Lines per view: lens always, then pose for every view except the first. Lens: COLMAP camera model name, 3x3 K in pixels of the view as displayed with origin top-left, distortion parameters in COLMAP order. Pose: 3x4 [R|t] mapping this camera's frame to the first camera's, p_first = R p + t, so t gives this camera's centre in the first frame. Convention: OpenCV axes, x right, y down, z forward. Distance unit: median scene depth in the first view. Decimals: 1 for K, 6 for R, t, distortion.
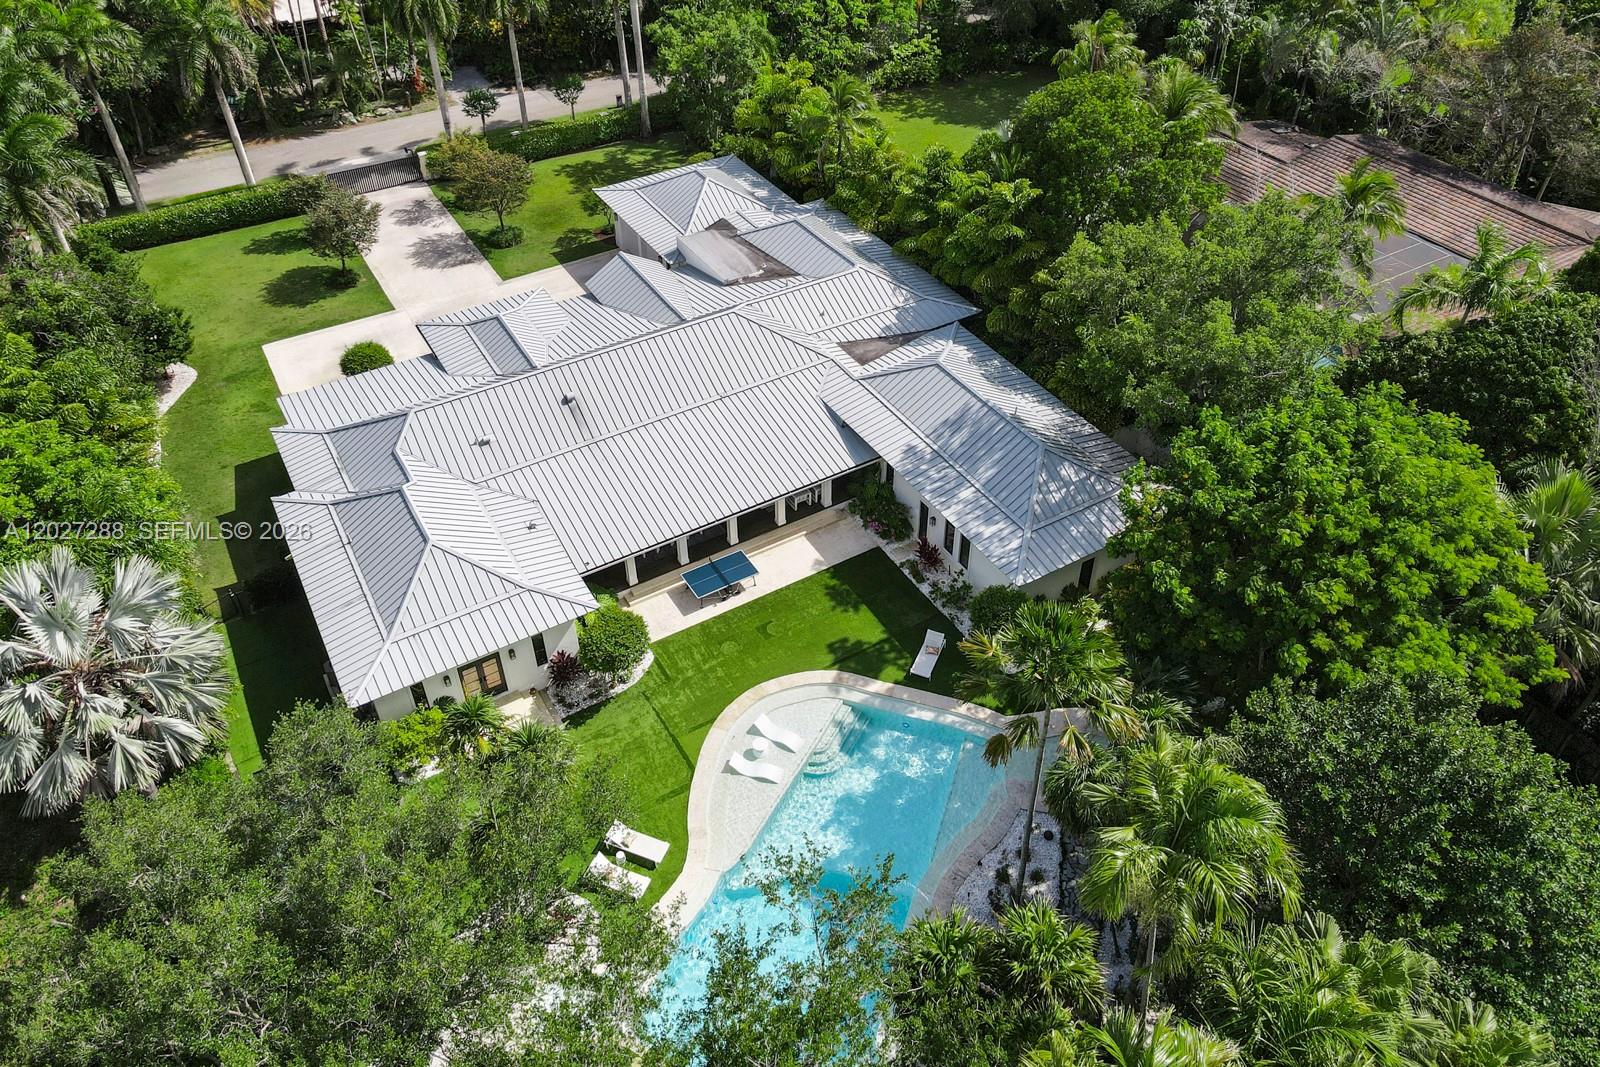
lens RADIAL K [[1148.0, 0, 794.0], [0, 1148.0, 495.6], [0, 0, 1]] dist [0.016658, 0.002315]
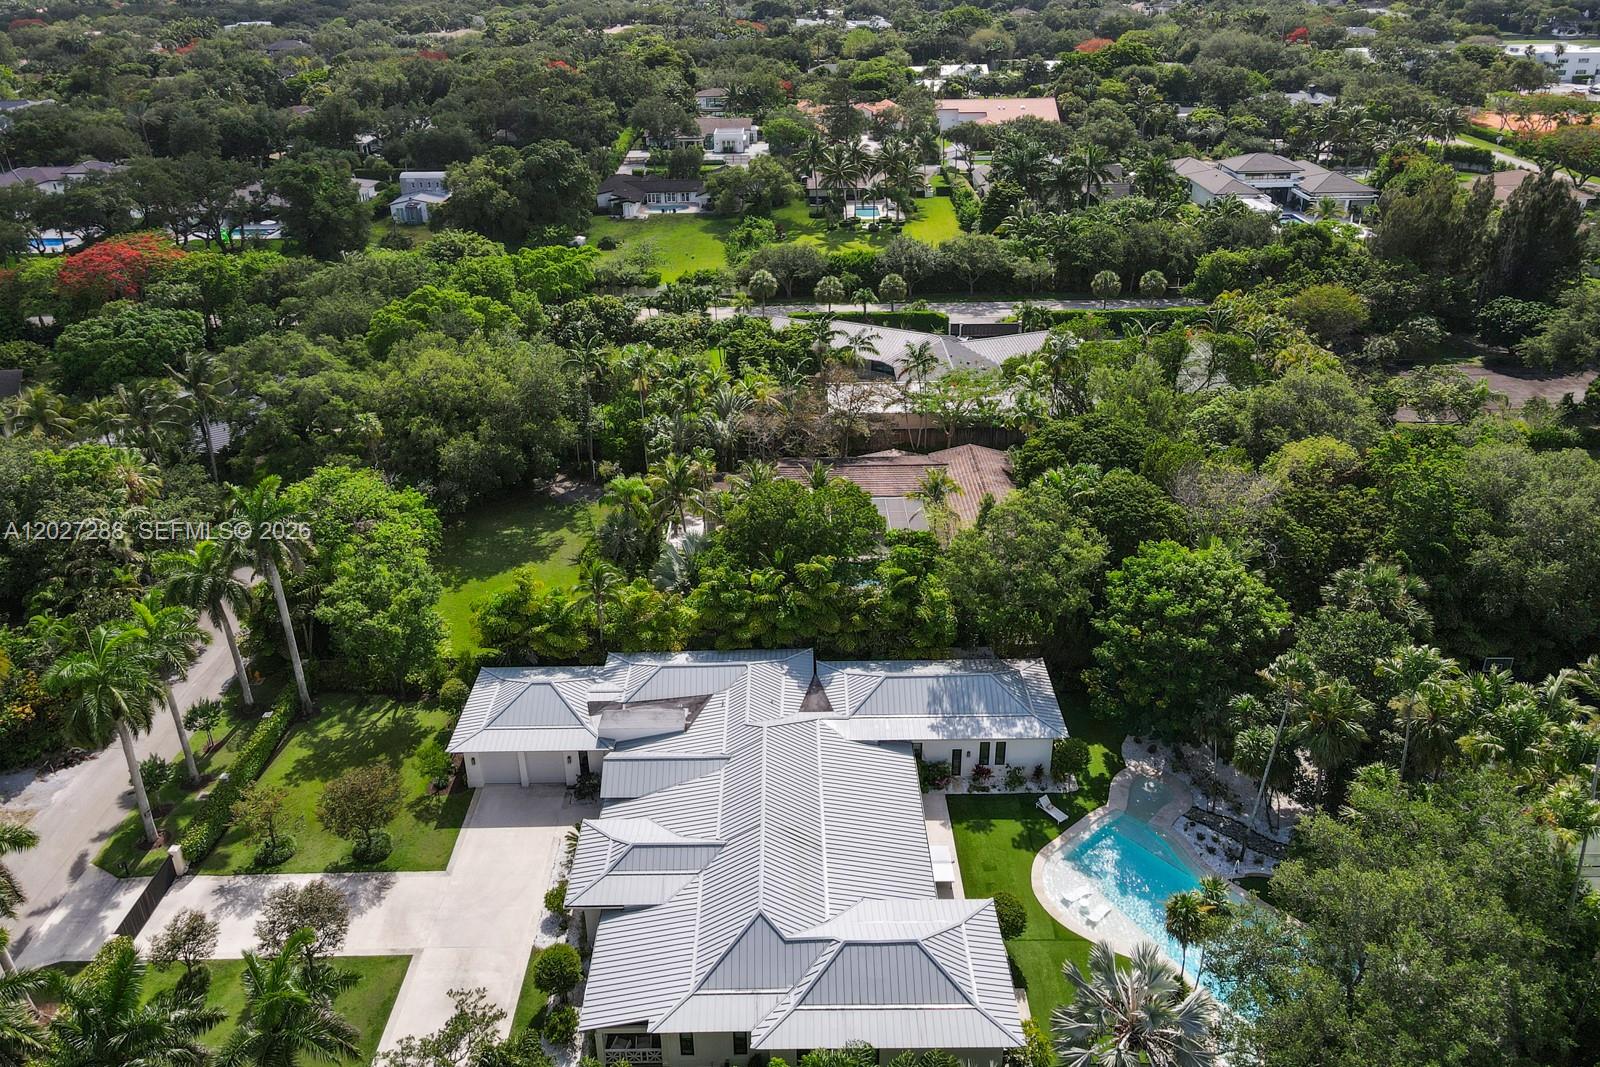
lens RADIAL K [[1164.4, 0, 800.0], [0, 1164.4, 533.5], [0, 0, 1]] dist [-0.017237, 0.059124]
pose [[0.495982, -0.395351, 0.773110, -0.953804], [0.564256, 0.823481, 0.059116, -0.389458], [-0.660013, 0.406912, 0.631511, 0.028986]]
